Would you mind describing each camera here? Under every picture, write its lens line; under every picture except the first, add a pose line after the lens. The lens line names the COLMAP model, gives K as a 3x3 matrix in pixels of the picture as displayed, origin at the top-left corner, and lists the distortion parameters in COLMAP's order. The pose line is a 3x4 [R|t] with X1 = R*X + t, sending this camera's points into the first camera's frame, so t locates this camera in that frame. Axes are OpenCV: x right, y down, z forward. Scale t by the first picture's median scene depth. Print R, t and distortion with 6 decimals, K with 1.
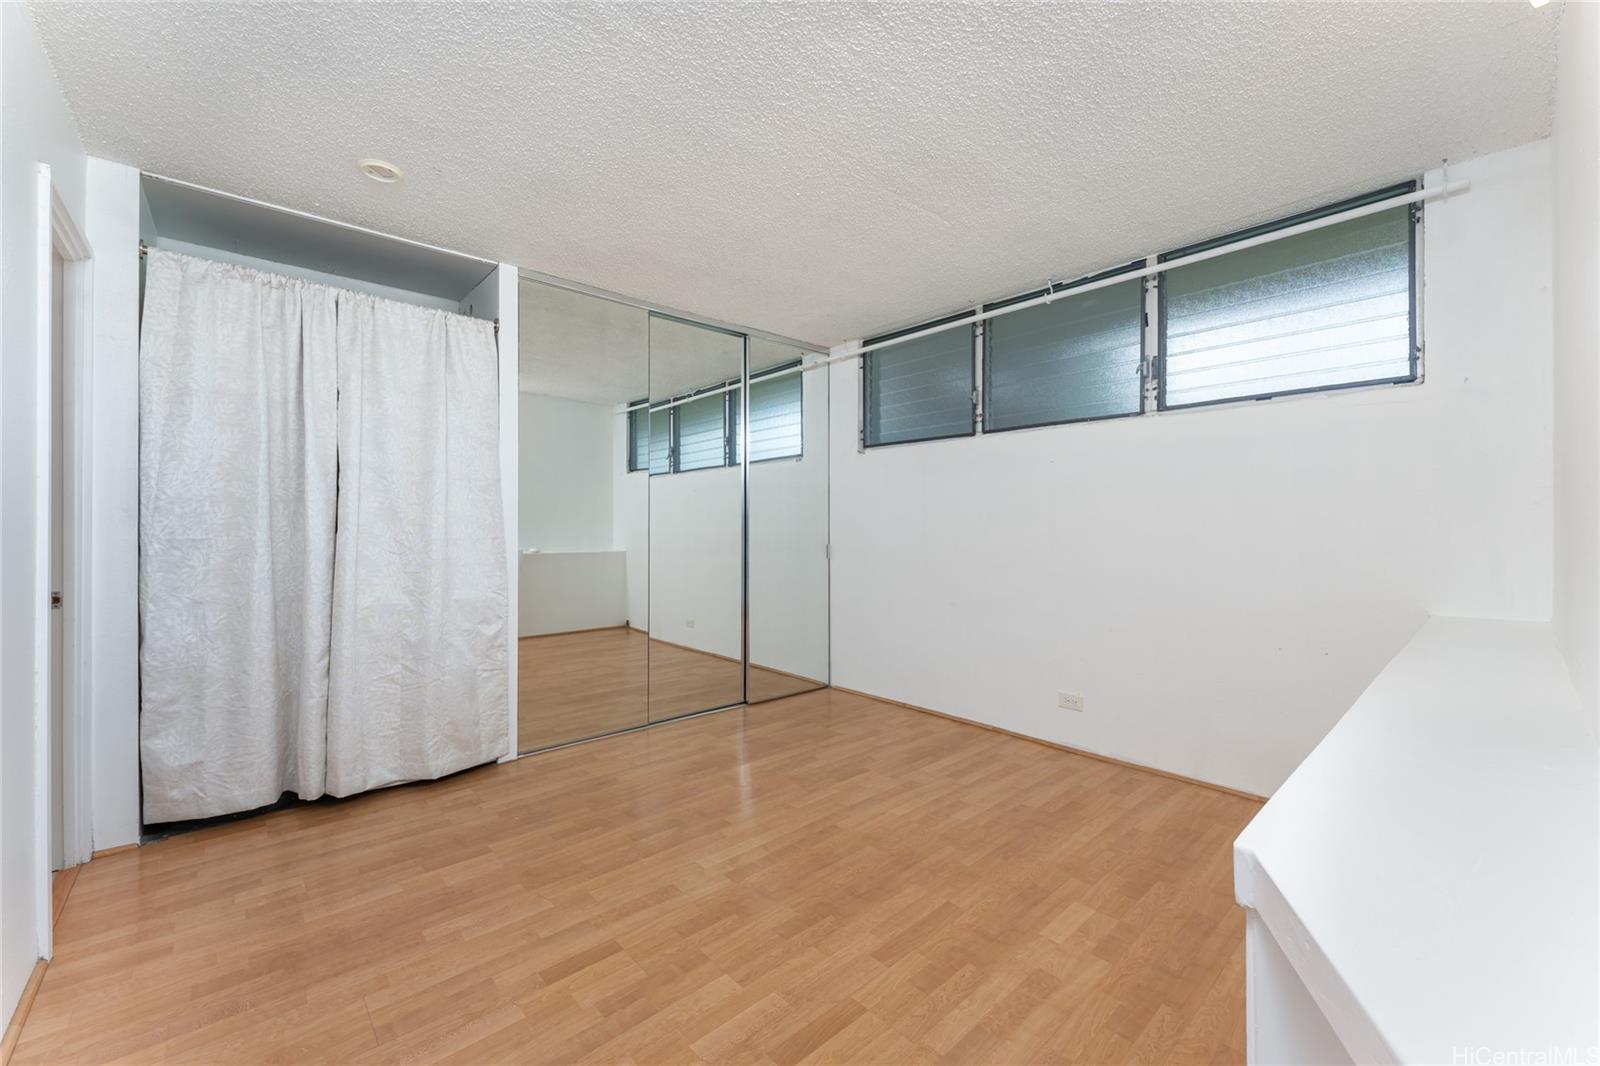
lens RADIAL K [[644.2, 0, 800.0], [0, 644.2, 533.0], [0, 0, 1]] dist [-0.001697, -0.000127]
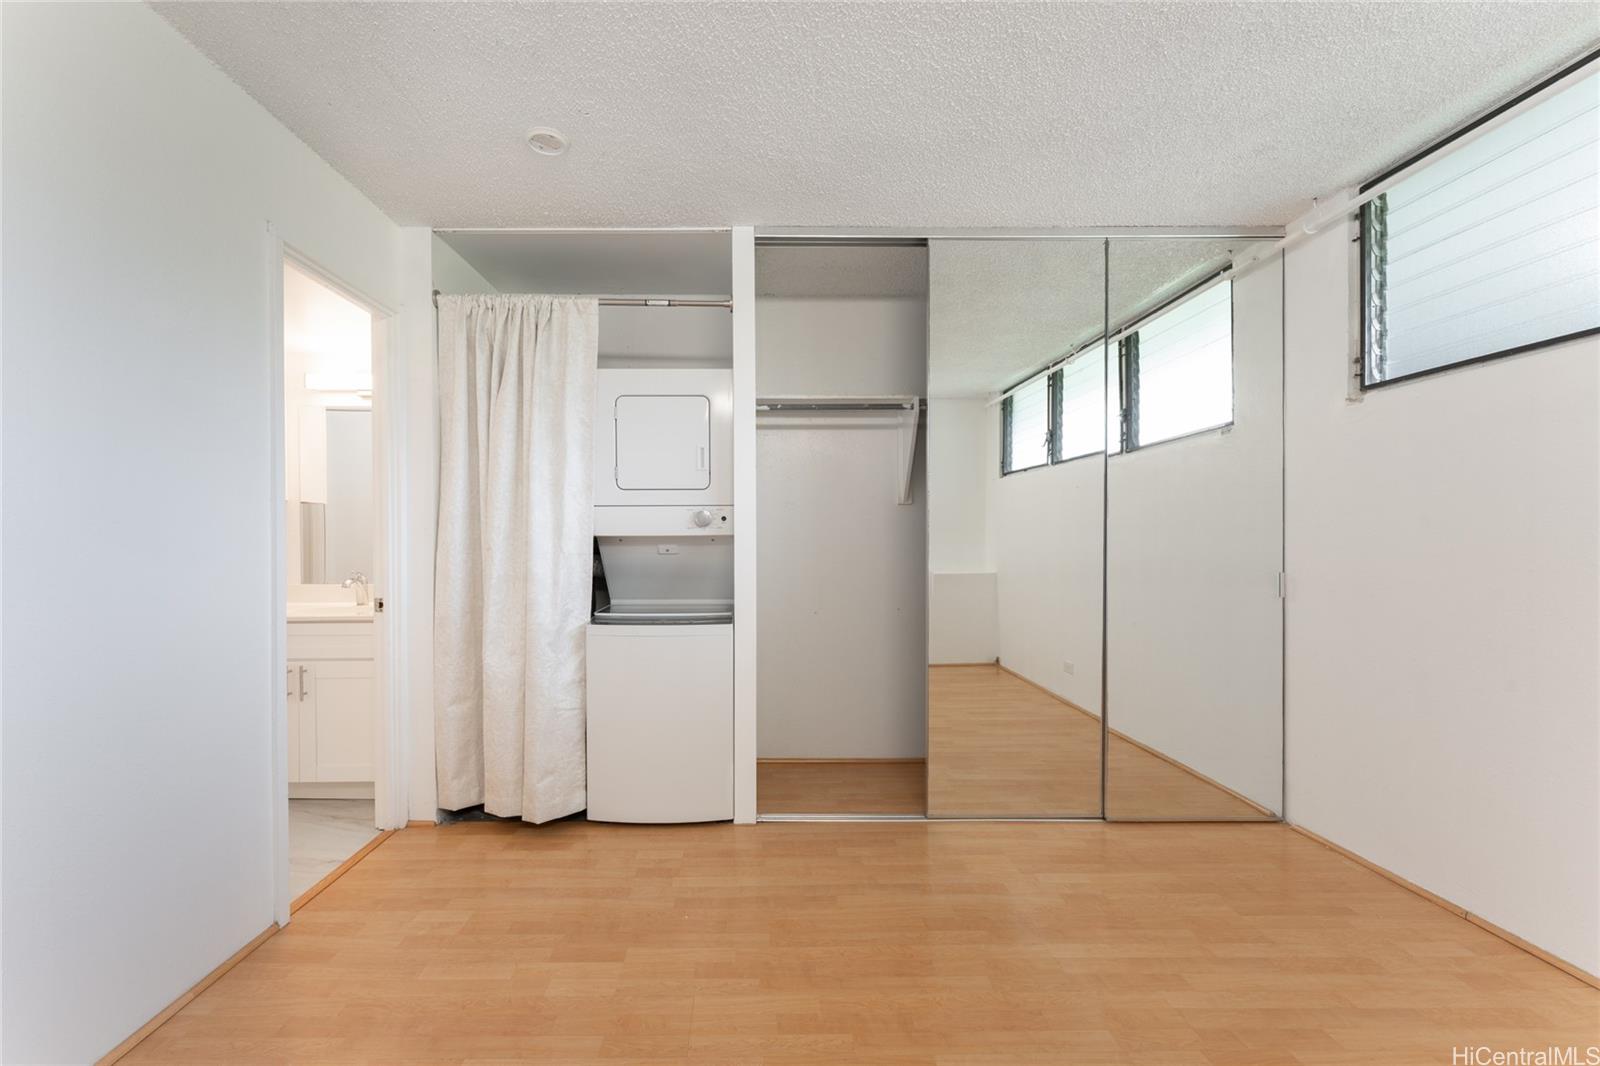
lens RADIAL K [[647.3, 0, 762.5], [0, 647.3, 552.5], [0, 0, 1]] dist [-0.003476, -0.000195]
pose [[0.744266, 0.007122, -0.667846, 0.090078], [-0.003981, 0.999973, 0.006227, -0.002472], [0.667872, -0.001975, 0.744274, 0.291482]]
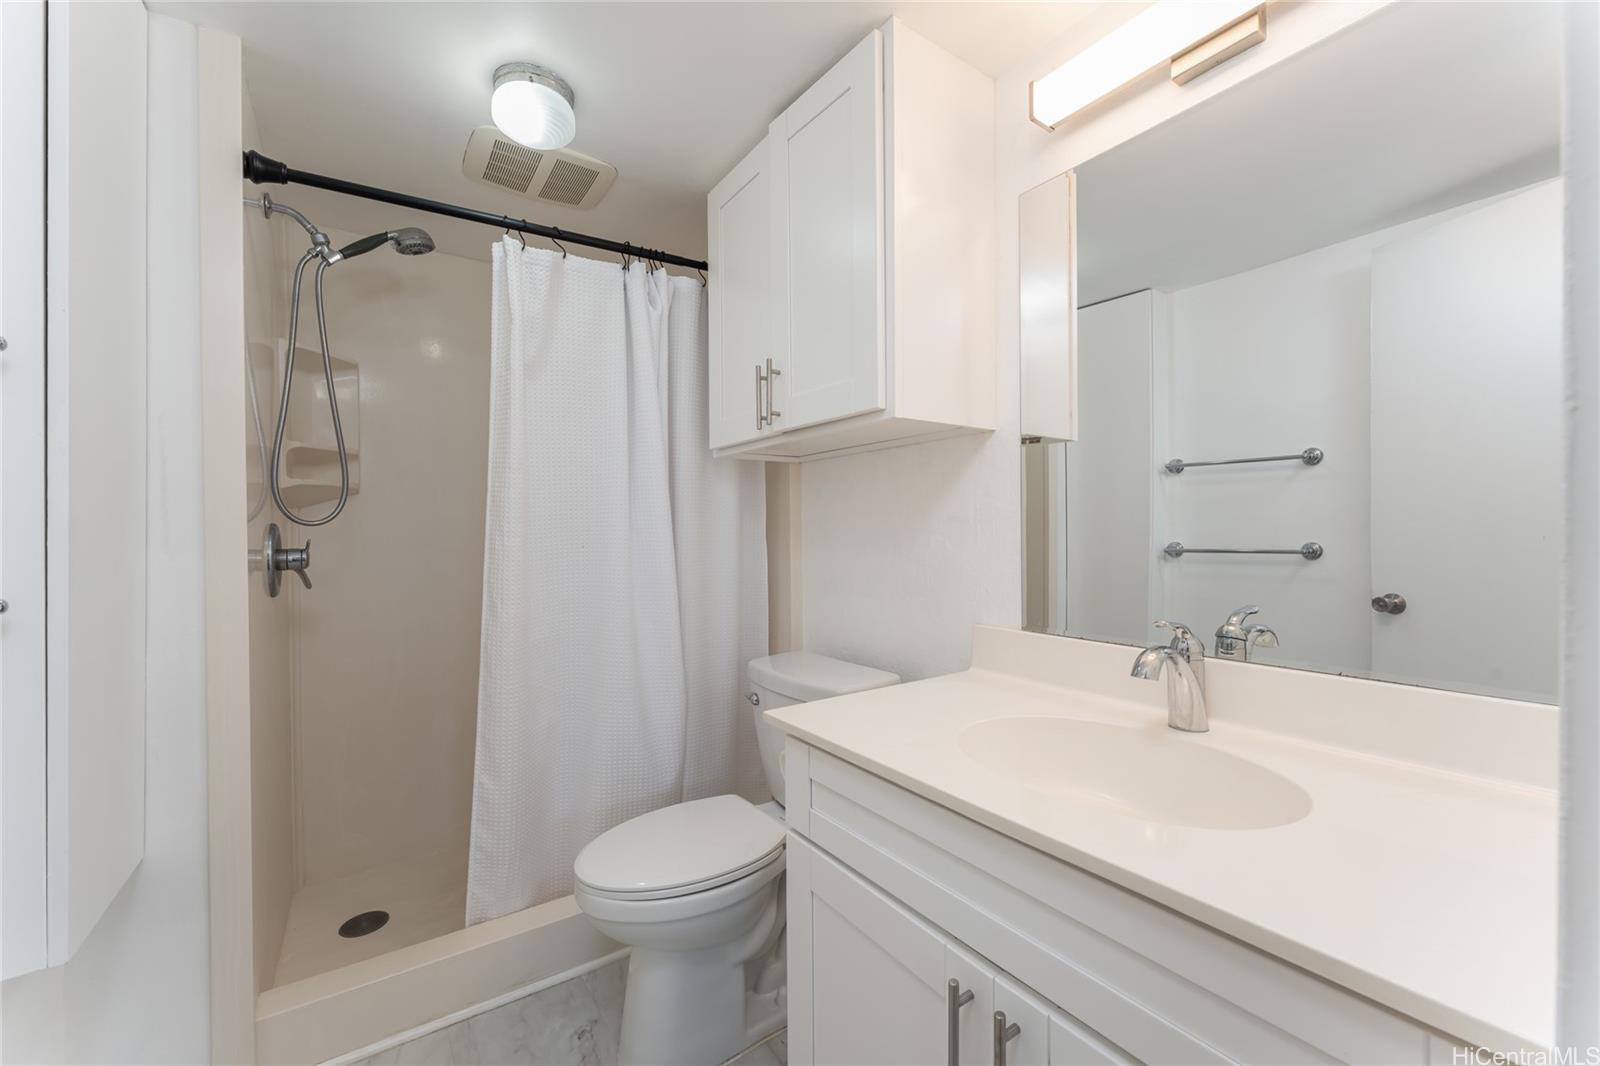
lens RADIAL K [[644.2, 0, 800.0], [0, 644.2, 533.0], [0, 0, 1]] dist [-0.001697, -0.000127]
pose [[-0.137919, 0.001671, -0.990442, -0.404634], [-0.005836, 0.999980, 0.002500, -0.004365], [0.990426, 0.006125, -0.137906, 0.408810]]
